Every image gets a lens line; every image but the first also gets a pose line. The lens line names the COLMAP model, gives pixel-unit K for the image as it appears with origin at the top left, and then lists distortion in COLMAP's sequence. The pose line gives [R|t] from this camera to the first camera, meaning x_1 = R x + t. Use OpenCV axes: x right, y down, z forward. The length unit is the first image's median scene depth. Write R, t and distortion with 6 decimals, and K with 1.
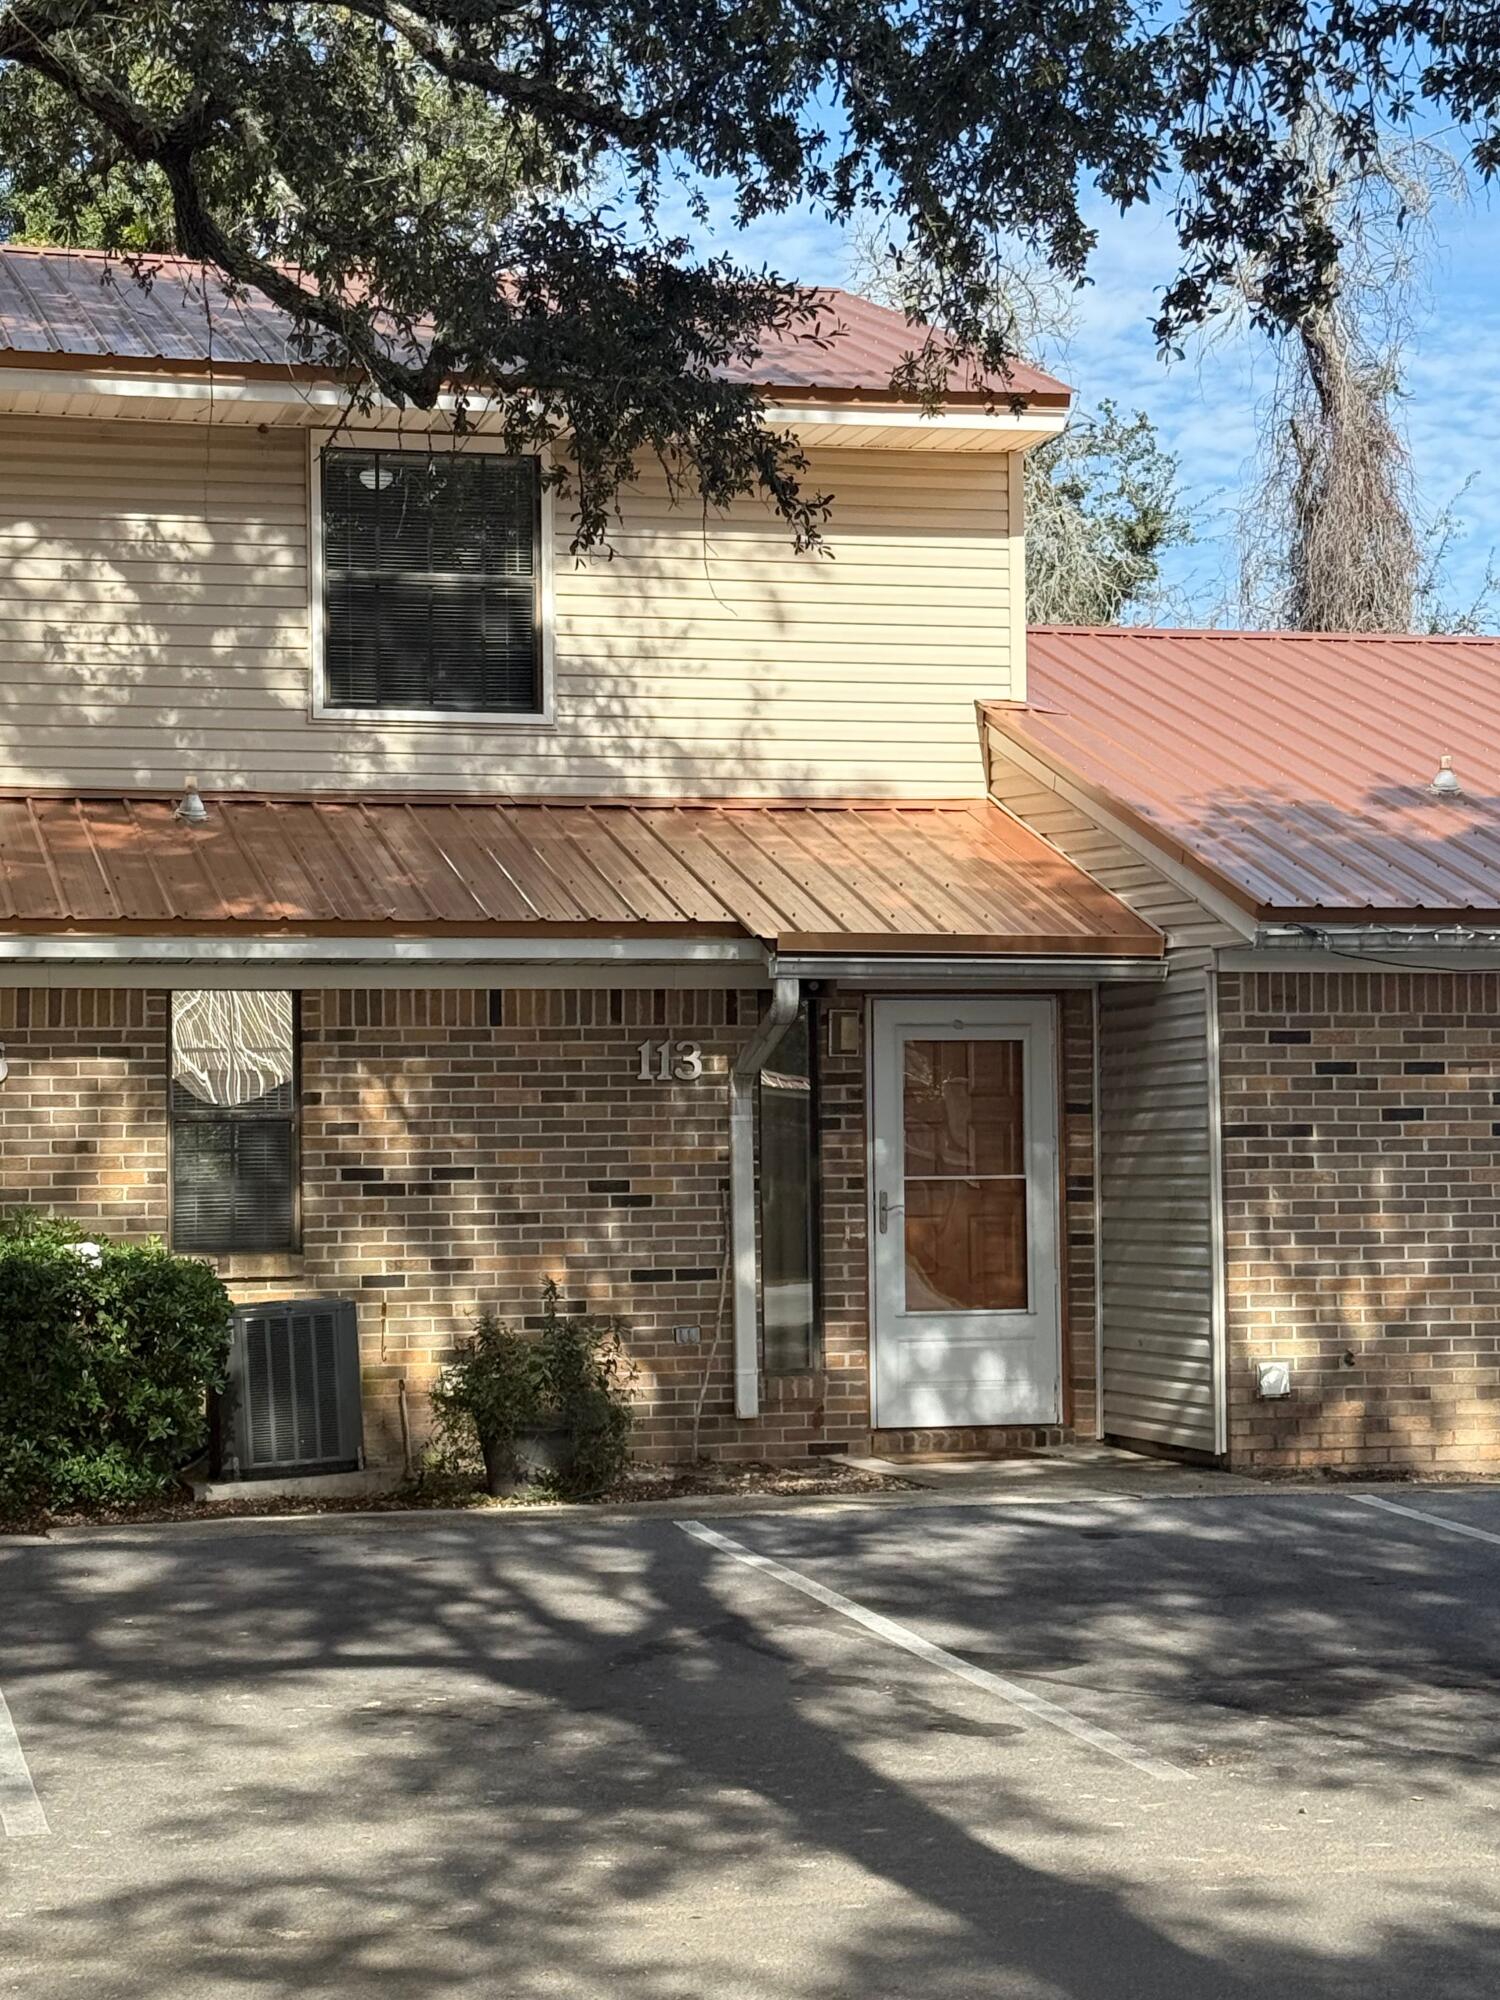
lens RADIAL K [[3823.9, 0, 750.0], [0, 3823.9, 1000.0], [0, 0, 1]] dist [0.046210, 0.036188]
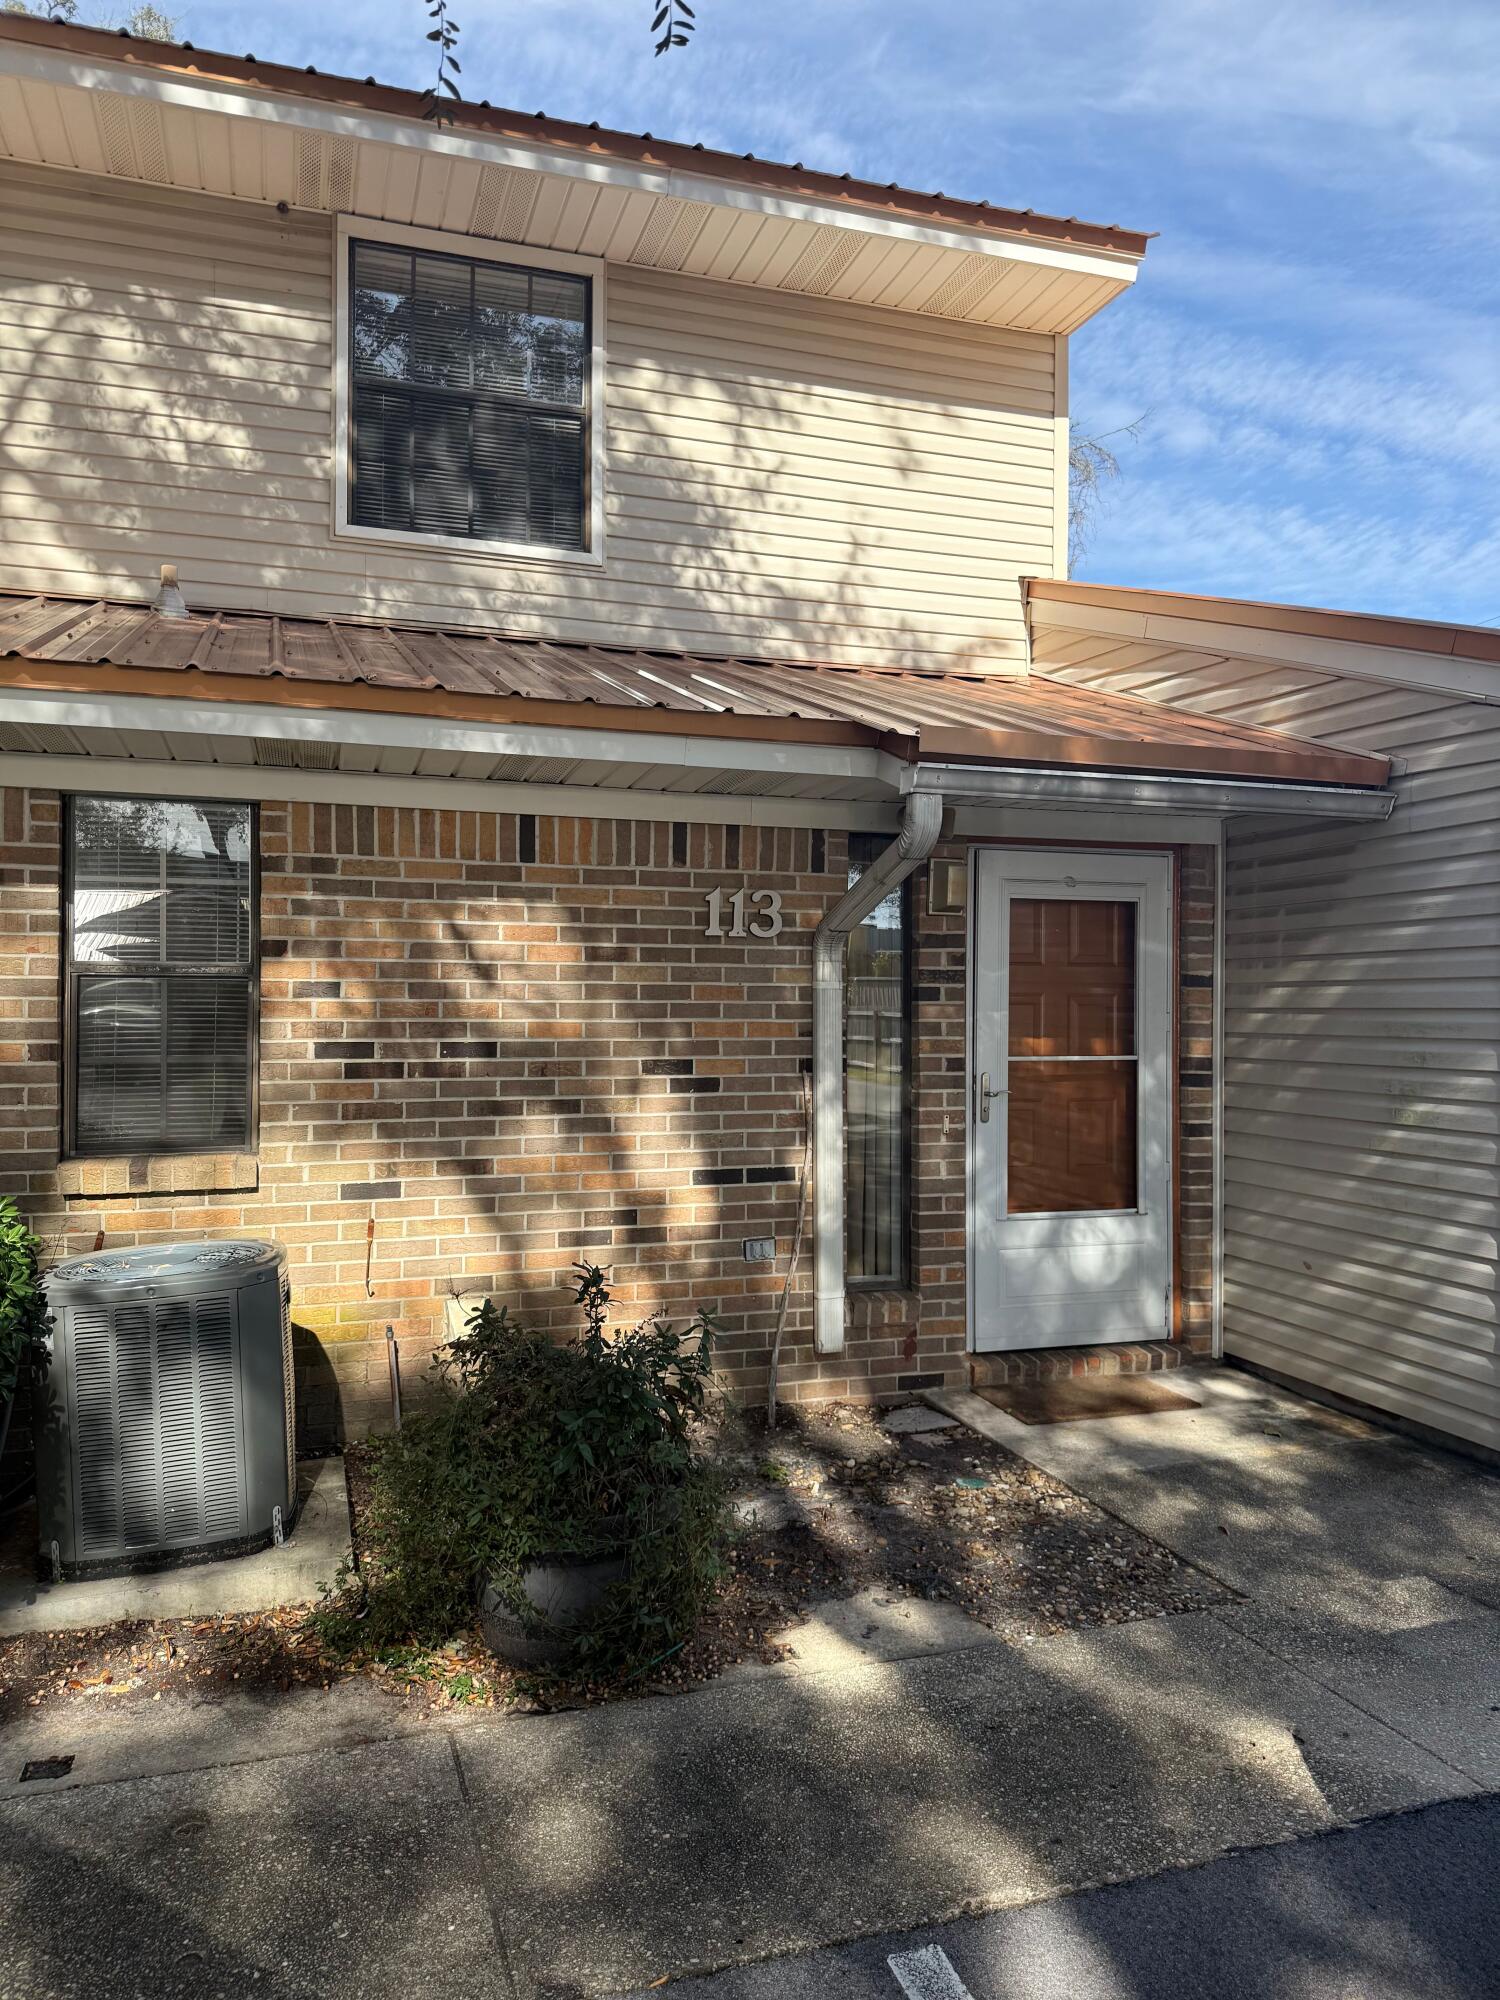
lens RADIAL K [[1410.4, 0, 750.0], [0, 1410.4, 1000.0], [0, 0, 1]] dist [0.160133, -0.309613]
pose [[0.998042, 0.016912, 0.060209, -0.037306], [-0.019196, 0.999110, 0.037558, 0.022847], [-0.059521, -0.038640, 0.997479, 0.694712]]
